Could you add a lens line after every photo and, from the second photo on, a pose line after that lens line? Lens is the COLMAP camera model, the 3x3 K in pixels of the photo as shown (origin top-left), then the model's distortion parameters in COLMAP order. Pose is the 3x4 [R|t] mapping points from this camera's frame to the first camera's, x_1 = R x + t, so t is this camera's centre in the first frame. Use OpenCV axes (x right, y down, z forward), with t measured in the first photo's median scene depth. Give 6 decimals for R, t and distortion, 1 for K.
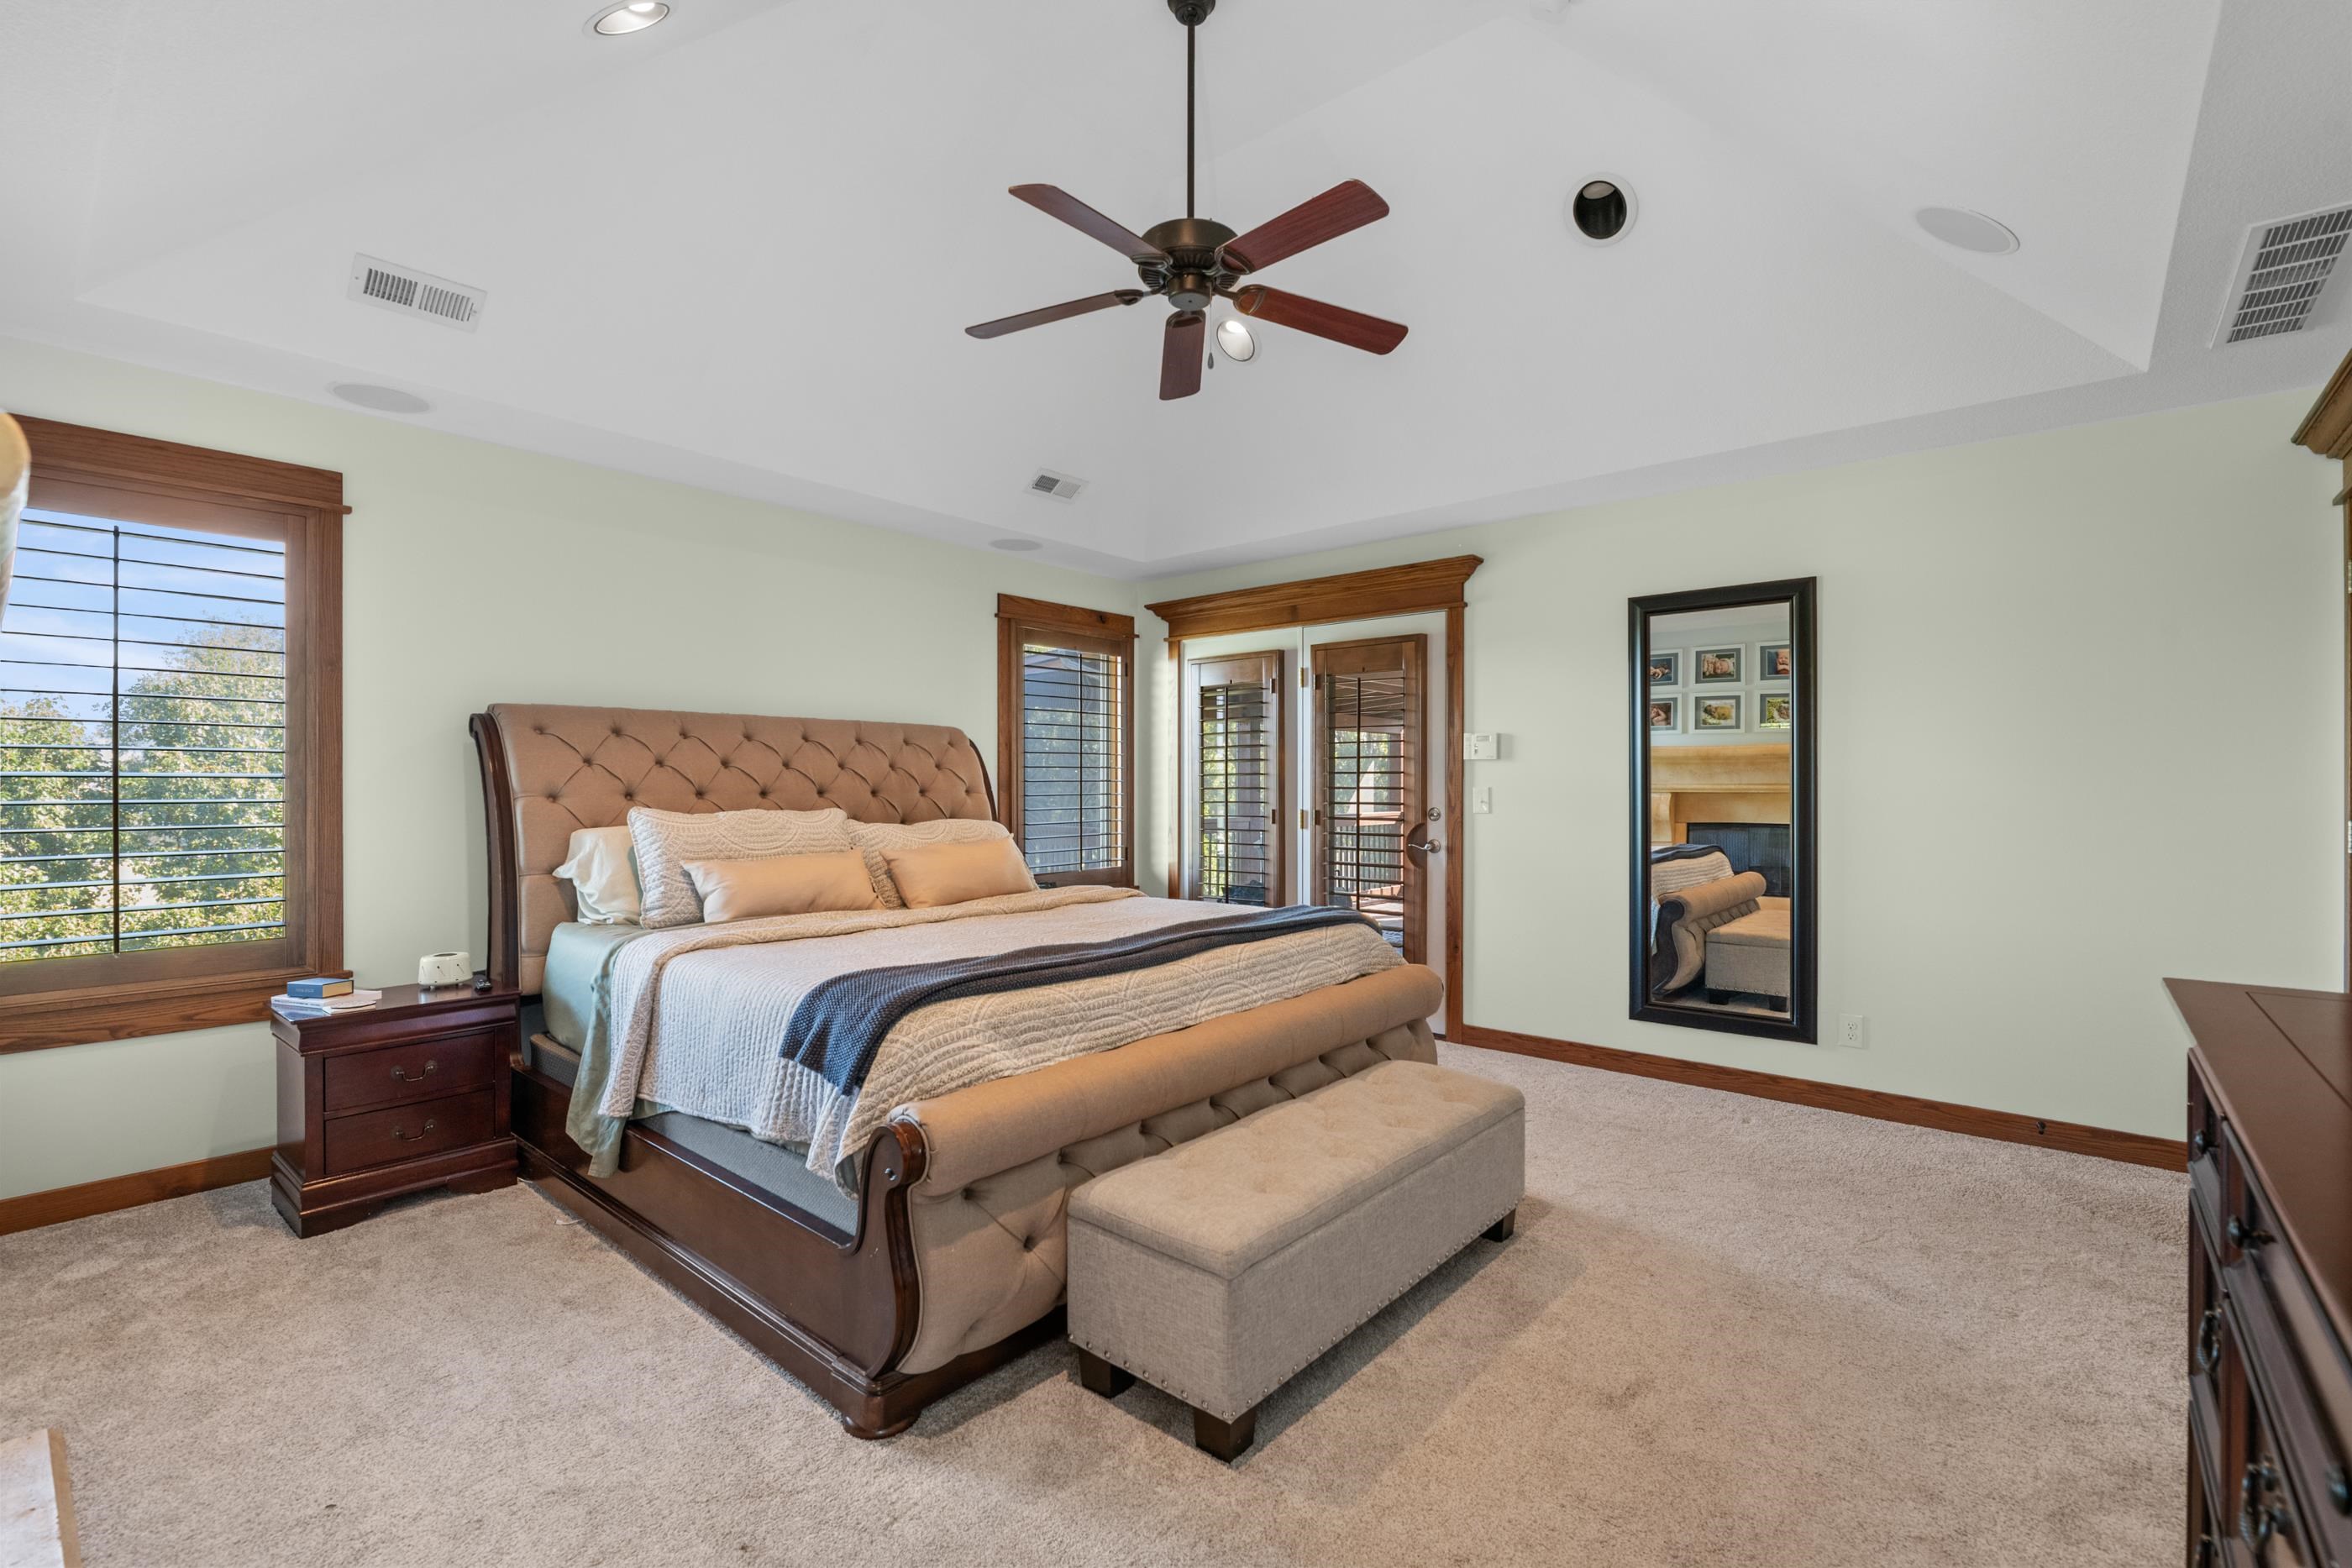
lens RADIAL K [[1032.5, 0, 1176.8], [0, 1032.5, 775.7], [0, 0, 1]] dist [-0.001156, -0.002506]
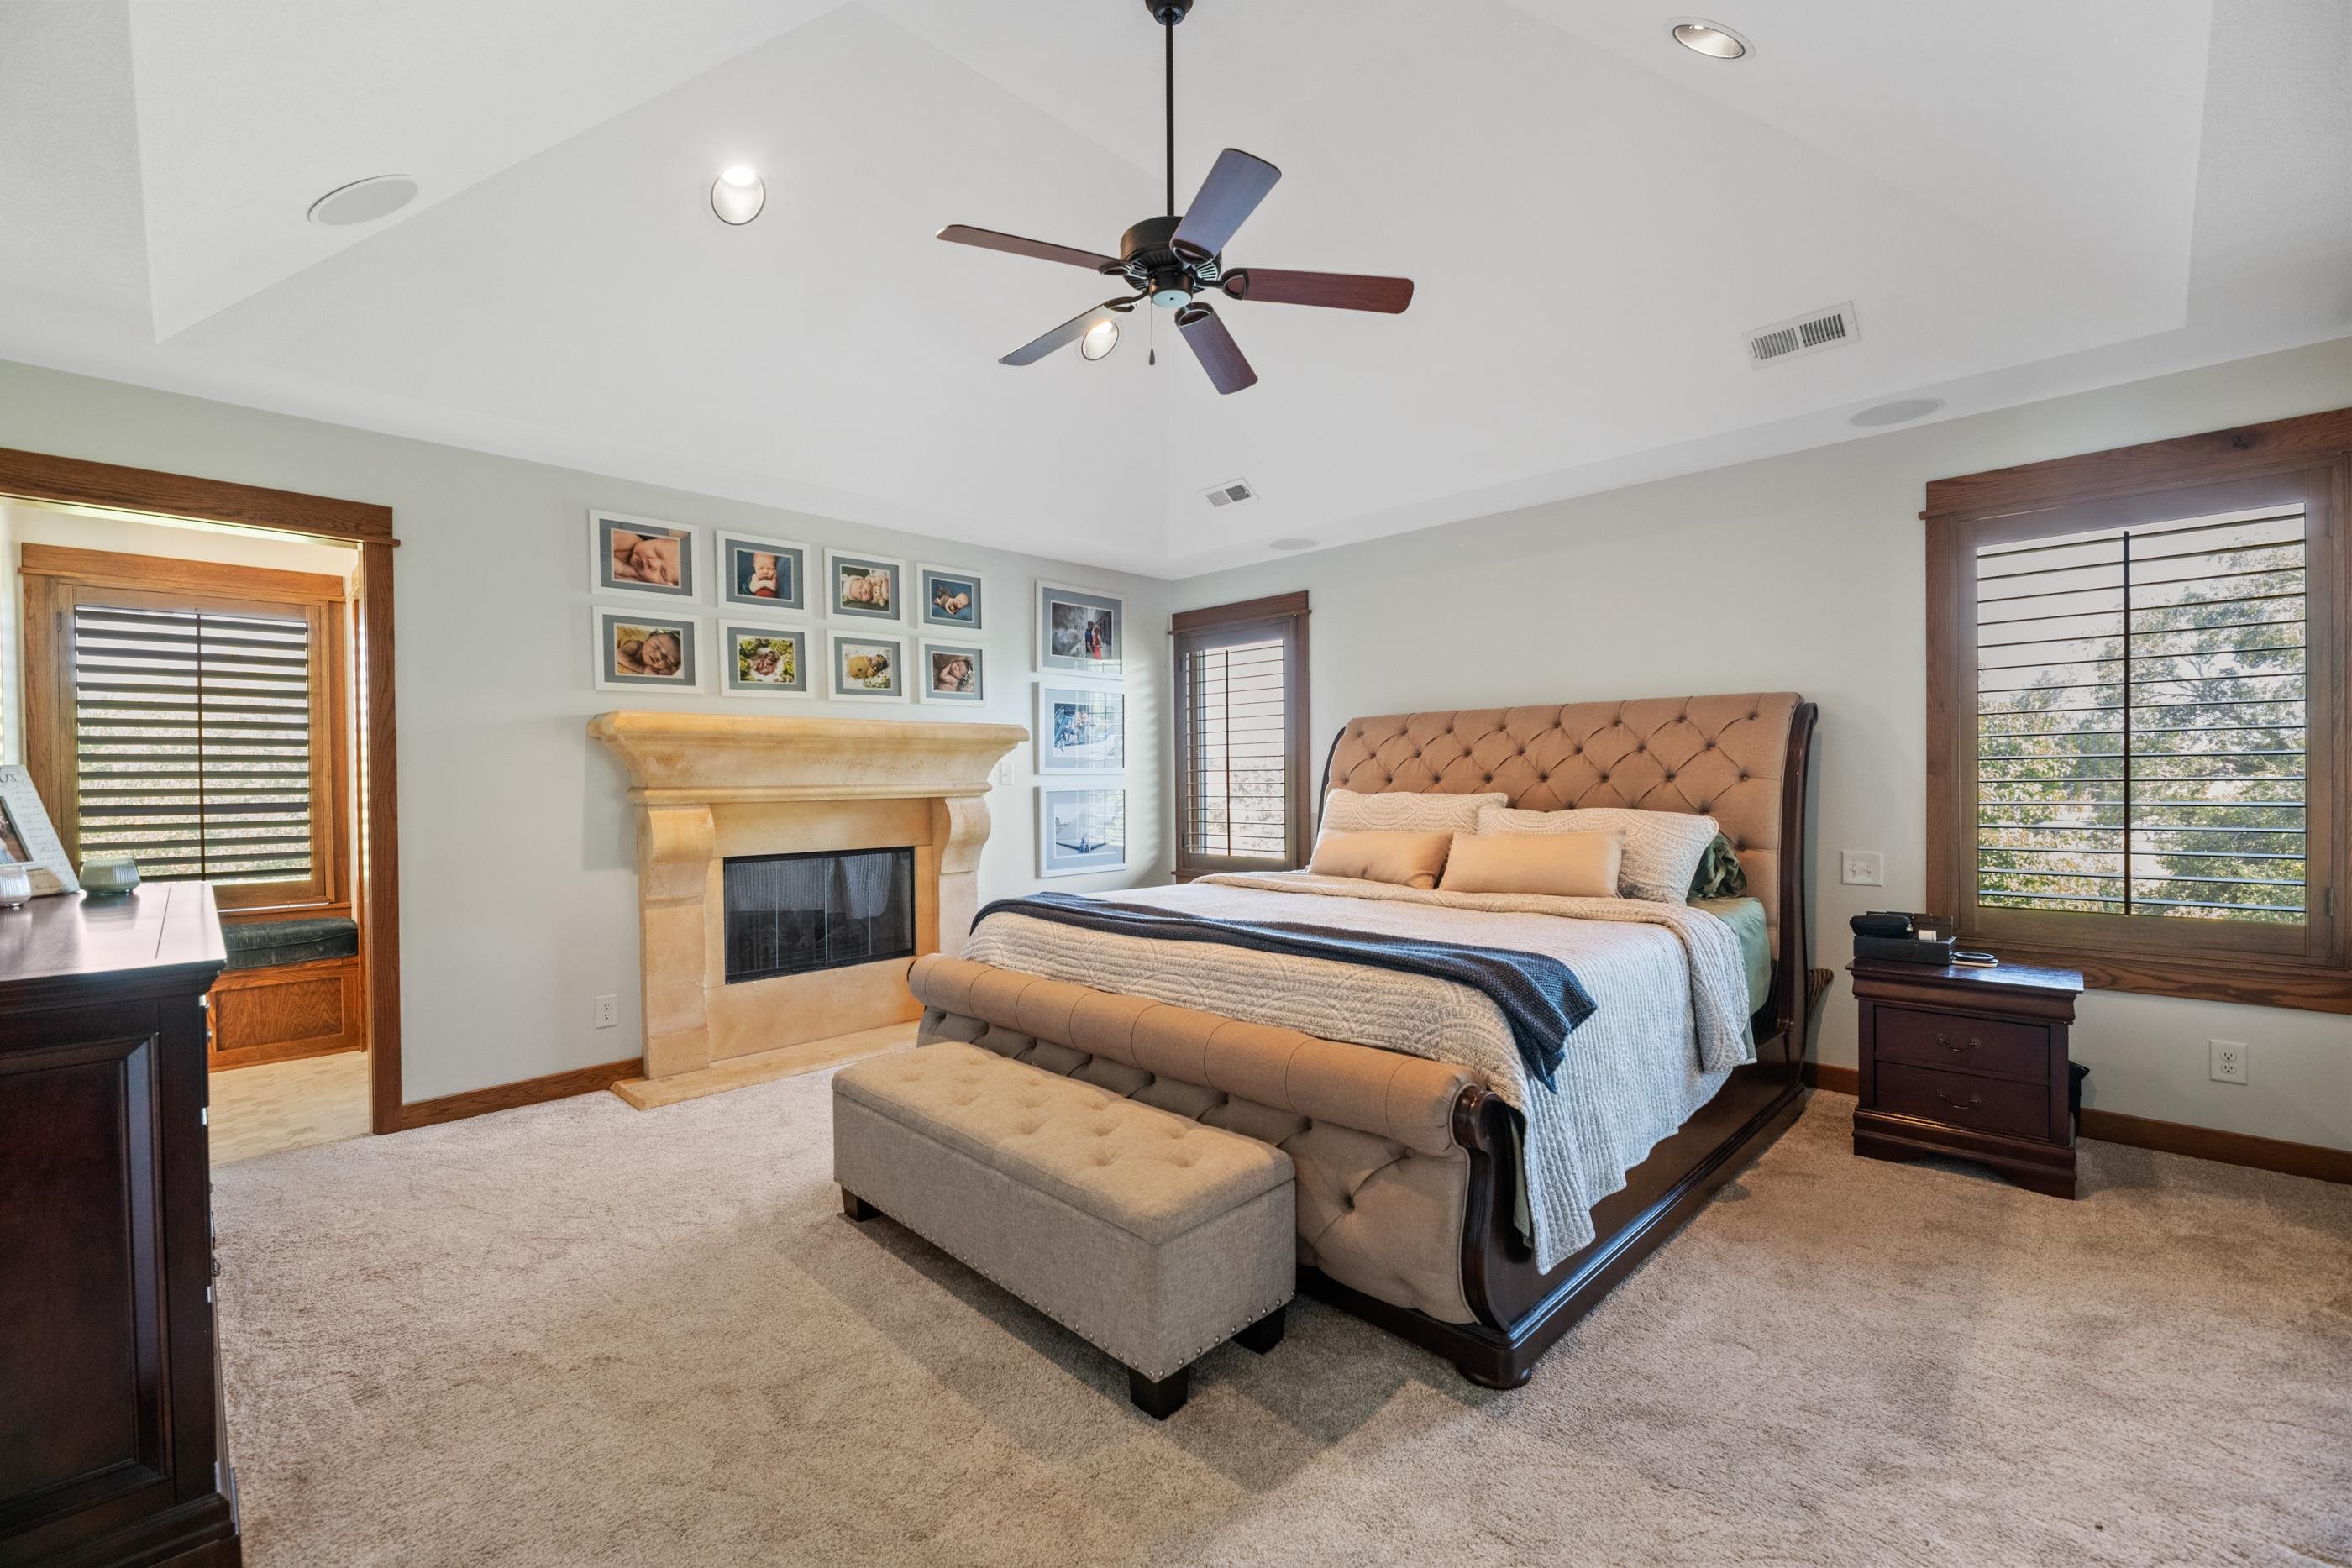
lens RADIAL K [[986.1, 0, 1177.9], [0, 986.1, 799.0], [0, 0, 1]] dist [-0.004767, -0.000186]
pose [[-0.076983, 0.019238, -0.996847, 0.829735], [0.017262, 0.999690, 0.017960, 0.016183], [0.996883, -0.015825, -0.077291, 0.913904]]
